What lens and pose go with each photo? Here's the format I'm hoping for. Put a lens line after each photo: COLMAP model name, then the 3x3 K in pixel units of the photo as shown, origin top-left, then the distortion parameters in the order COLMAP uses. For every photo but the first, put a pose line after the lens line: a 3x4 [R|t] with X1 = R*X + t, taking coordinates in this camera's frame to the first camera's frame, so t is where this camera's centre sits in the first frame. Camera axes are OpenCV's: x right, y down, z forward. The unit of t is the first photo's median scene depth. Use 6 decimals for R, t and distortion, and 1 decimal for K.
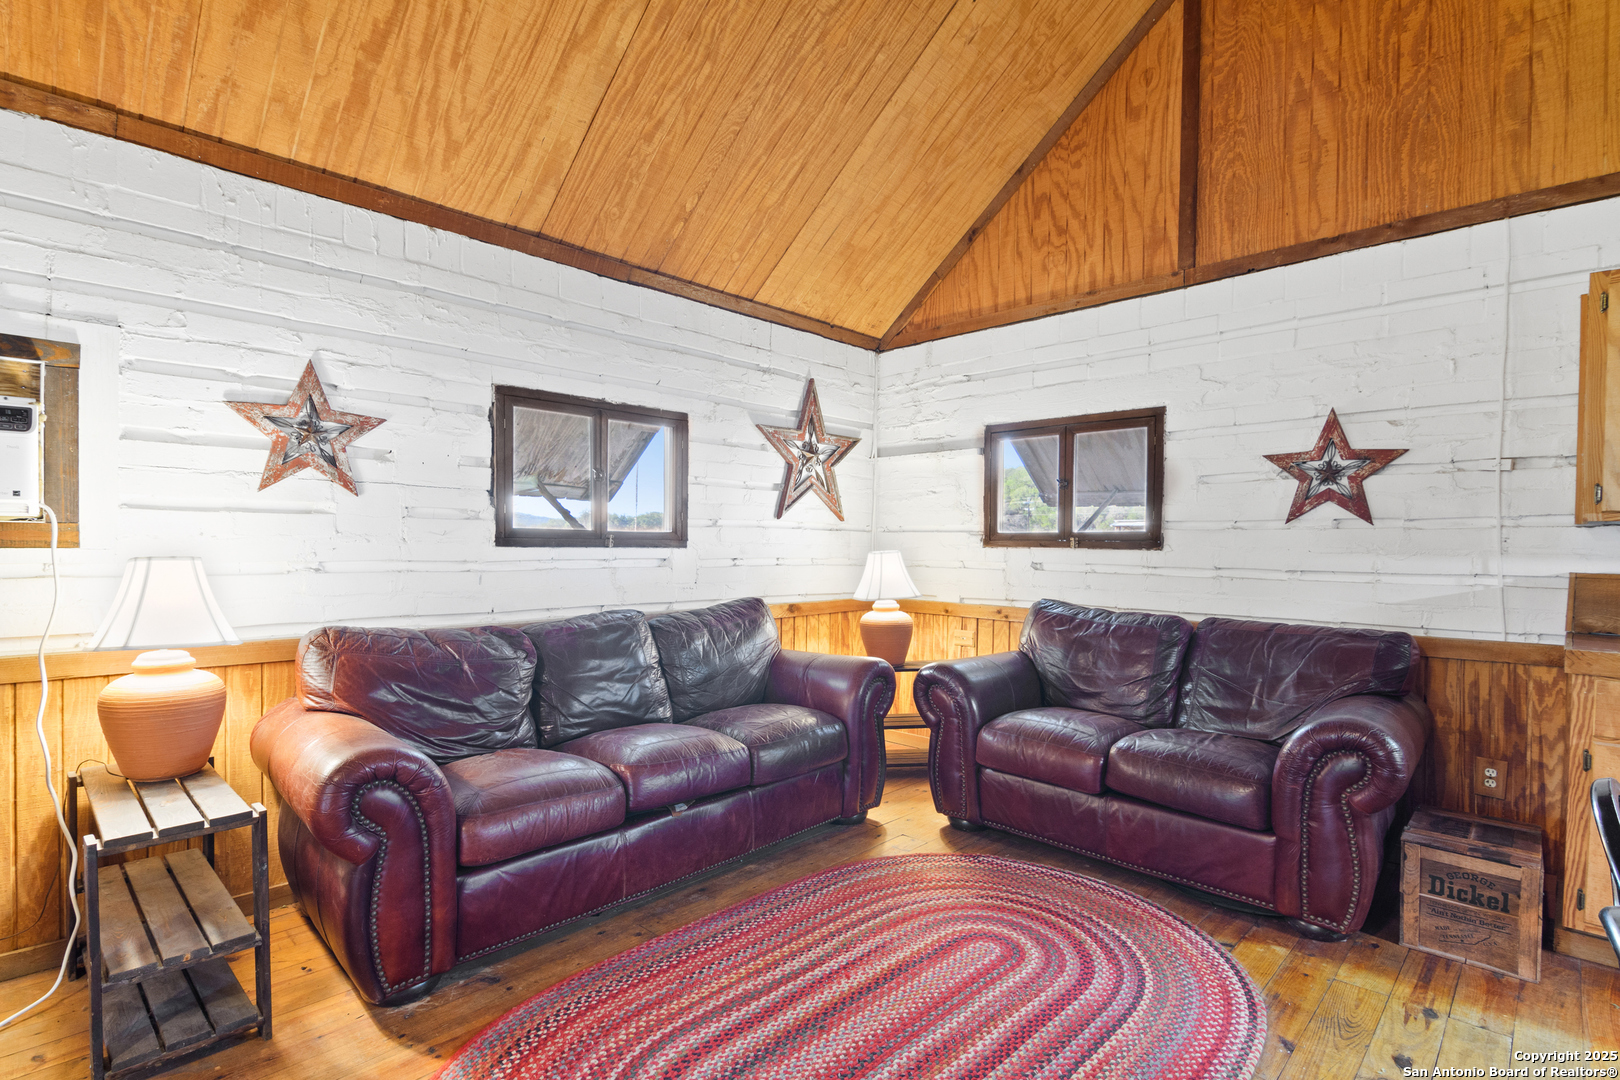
lens RADIAL K [[783.9, 0, 803.1], [0, 783.9, 549.7], [0, 0, 1]] dist [-0.005032, -0.003454]
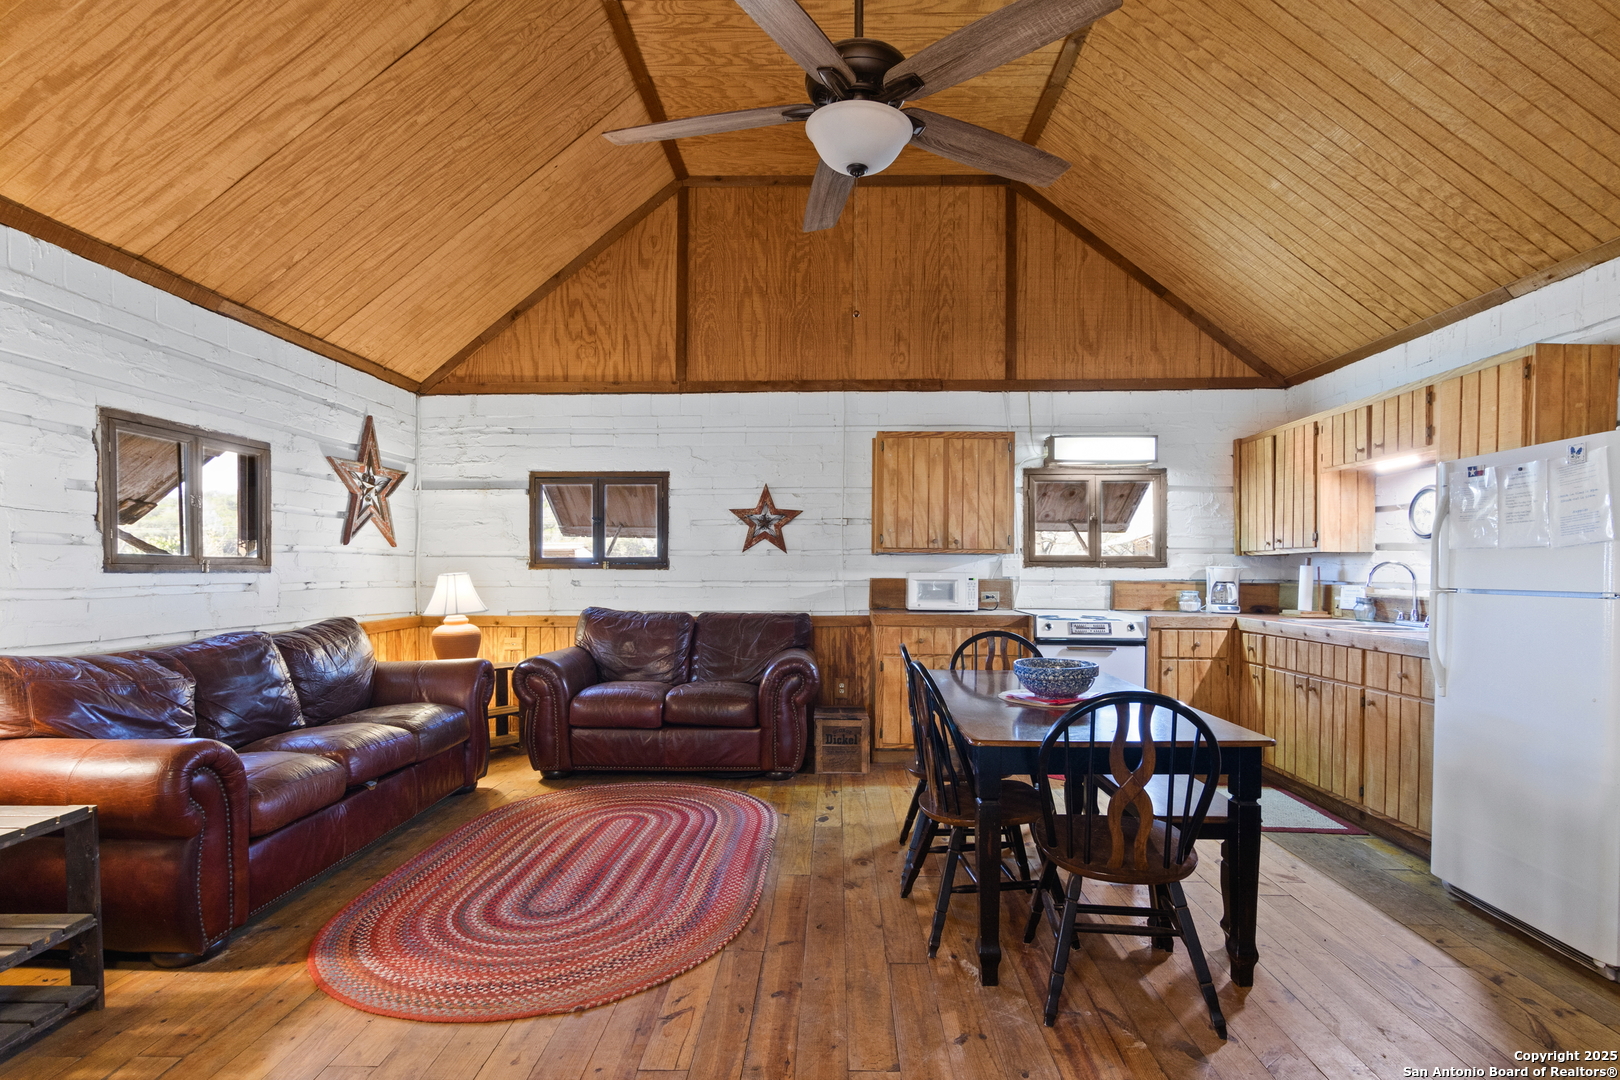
lens RADIAL K [[819.0, 0, 811.8], [0, 819.0, 553.1], [0, 0, 1]] dist [0.002392, -0.001450]
pose [[0.732954, 0.003079, 0.680271, -0.434674], [0.013663, 0.999721, -0.019246, 0.003029], [-0.680141, 0.023402, 0.732708, -0.342623]]
